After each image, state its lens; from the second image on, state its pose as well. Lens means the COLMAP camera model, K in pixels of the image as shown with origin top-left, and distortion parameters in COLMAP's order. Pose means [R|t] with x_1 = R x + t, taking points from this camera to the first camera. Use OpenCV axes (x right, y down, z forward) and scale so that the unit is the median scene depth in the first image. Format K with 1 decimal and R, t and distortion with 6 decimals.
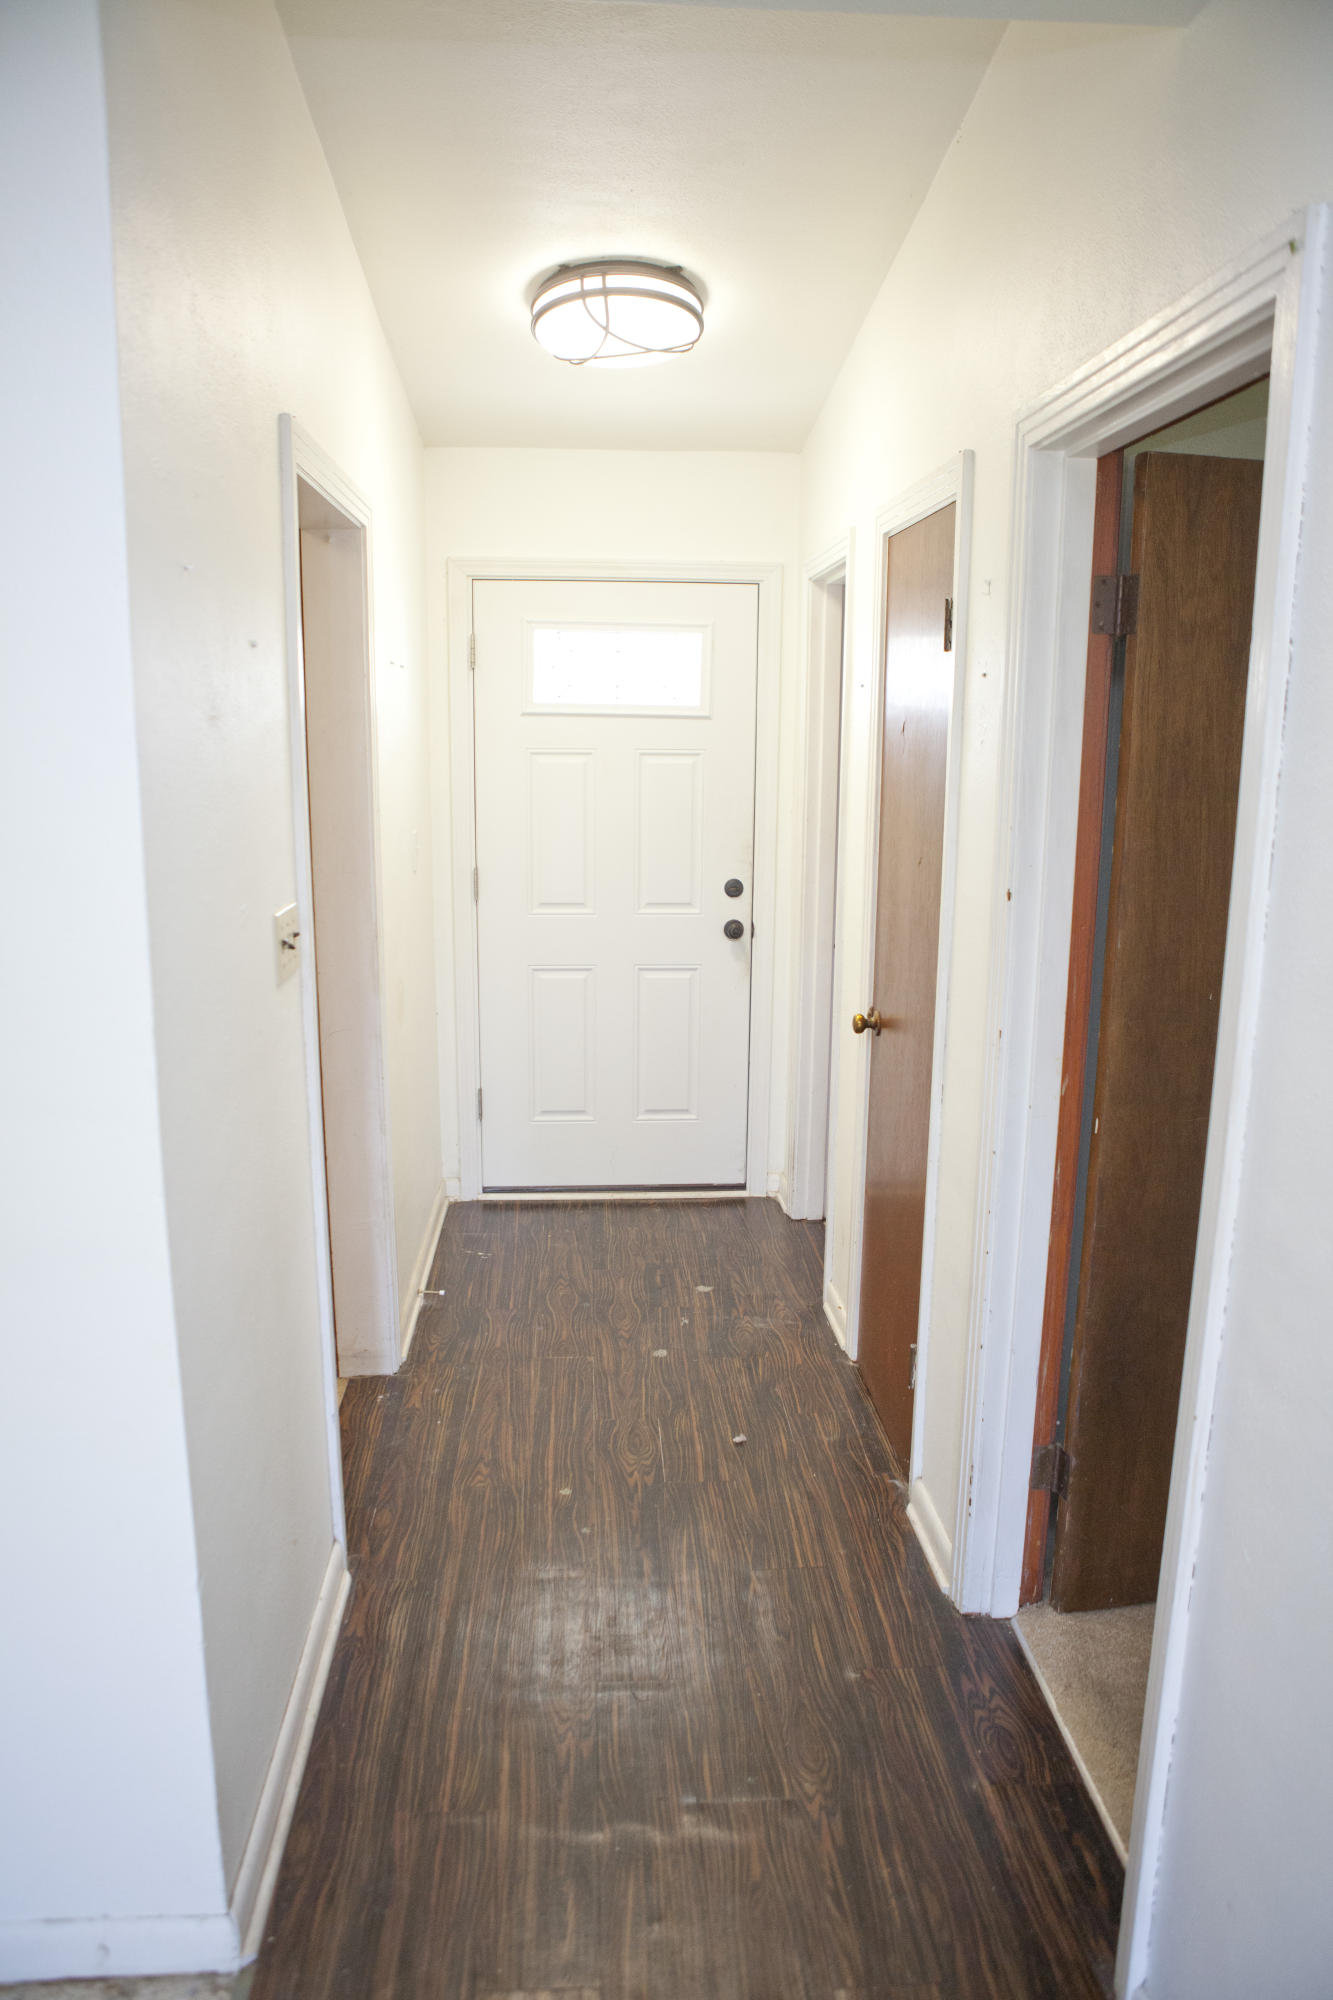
lens RADIAL K [[1365.5, 0, 666.5], [0, 1365.5, 1000.0], [0, 0, 1]] dist [-0.112593, 0.087620]
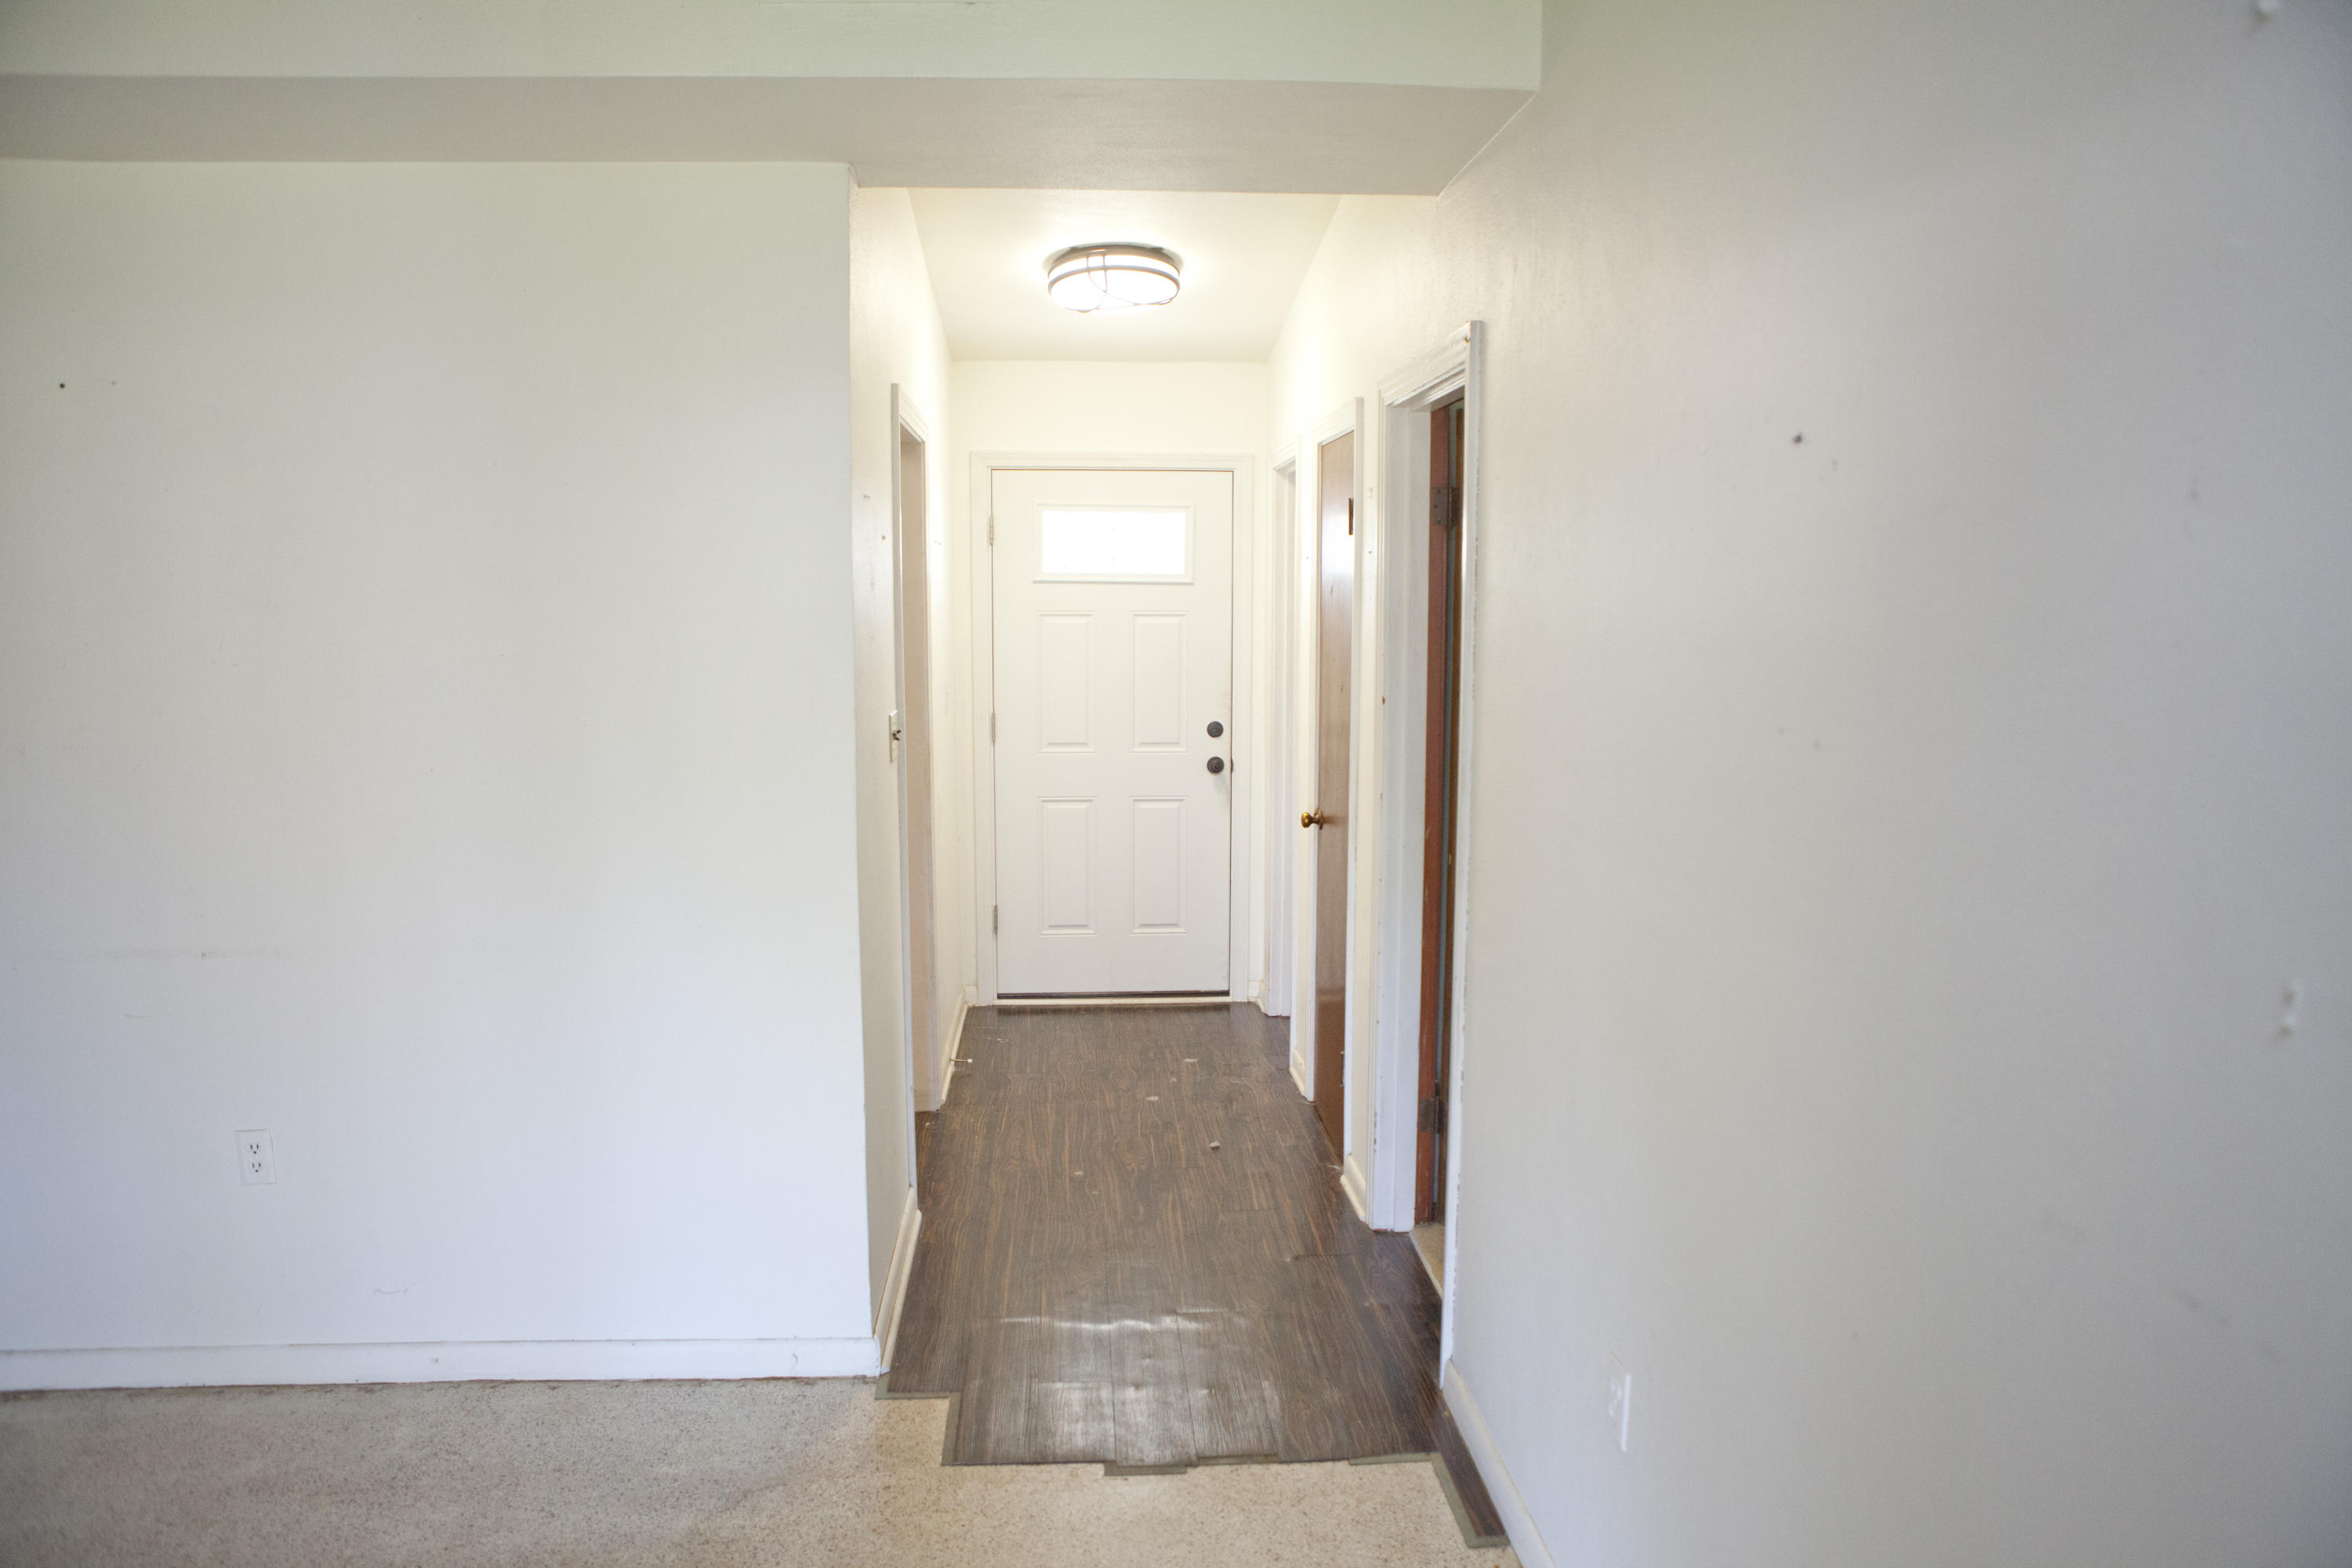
lens RADIAL K [[1605.9, 0, 1182.6], [0, 1605.9, 792.8], [0, 0, 1]] dist [-0.112593, 0.087620]
pose [[0.999926, -0.007619, 0.009501, 0.012167], [0.008322, 0.997055, -0.076241, 0.110420], [-0.008892, 0.076314, 0.997044, -0.522529]]
